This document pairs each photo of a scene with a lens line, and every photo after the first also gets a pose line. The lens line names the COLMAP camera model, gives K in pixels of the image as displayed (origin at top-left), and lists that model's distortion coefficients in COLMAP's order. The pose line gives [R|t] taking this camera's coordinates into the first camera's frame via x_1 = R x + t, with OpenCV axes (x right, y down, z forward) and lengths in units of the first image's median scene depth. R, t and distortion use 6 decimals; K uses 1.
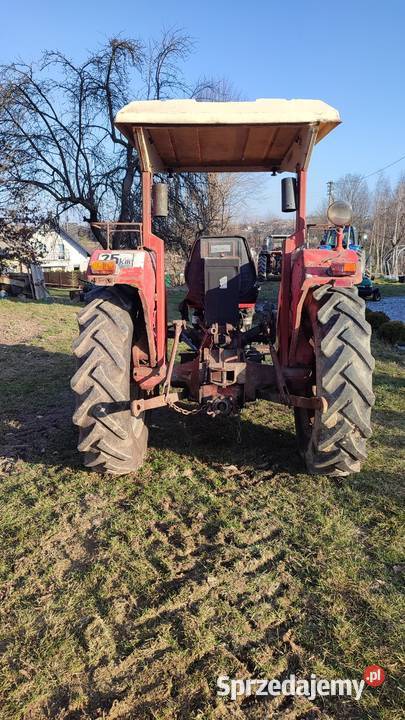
lens RADIAL K [[523.8, 0, 201.9], [0, 523.8, 361.5], [0, 0, 1]] dist [0.032094, -0.002594]
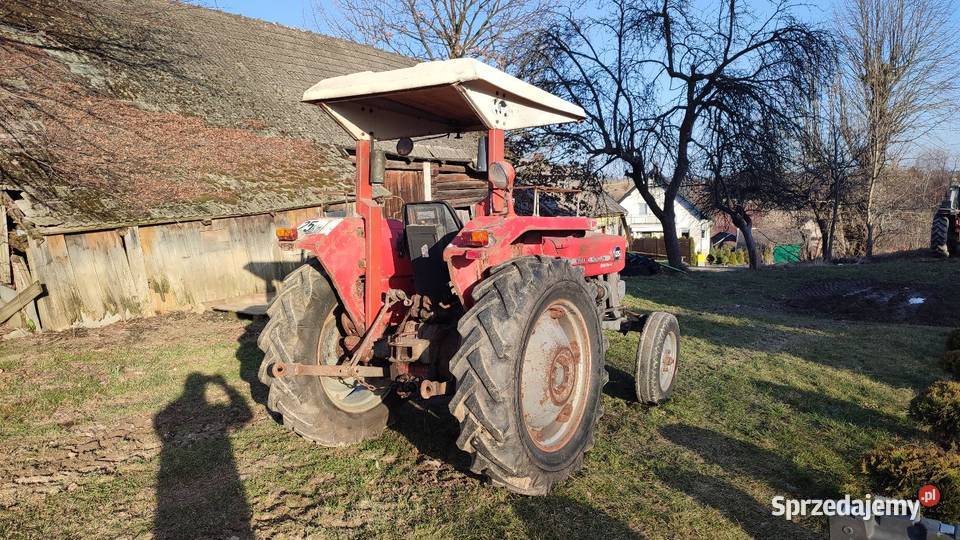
lens RADIAL K [[698.4, 0, 476.6], [0, 698.4, 269.8], [0, 0, 1]] dist [0.032094, -0.002594]
pose [[0.850125, 0.041907, -0.524911, 0.156607], [-0.106353, 0.989950, -0.093212, -0.002845], [0.515729, 0.135067, 0.846038, 0.003202]]
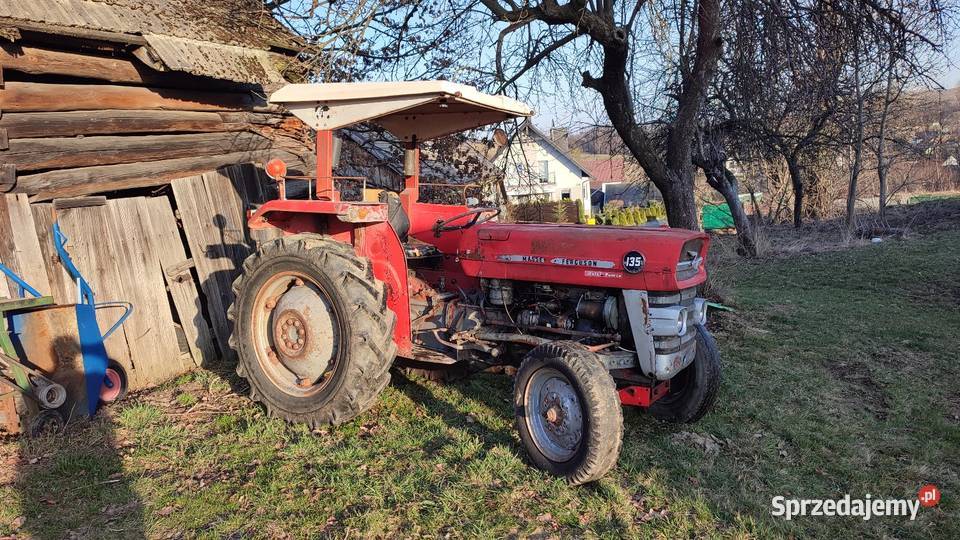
lens RADIAL K [[698.4, 0, 478.7], [0, 698.4, 271.2], [0, 0, 1]] dist [0.032094, -0.002594]
pose [[0.935656, -0.014390, -0.352620, -0.131970], [-0.005780, 0.998409, -0.056082, -0.129756], [0.352866, 0.054512, 0.934085, 0.591761]]
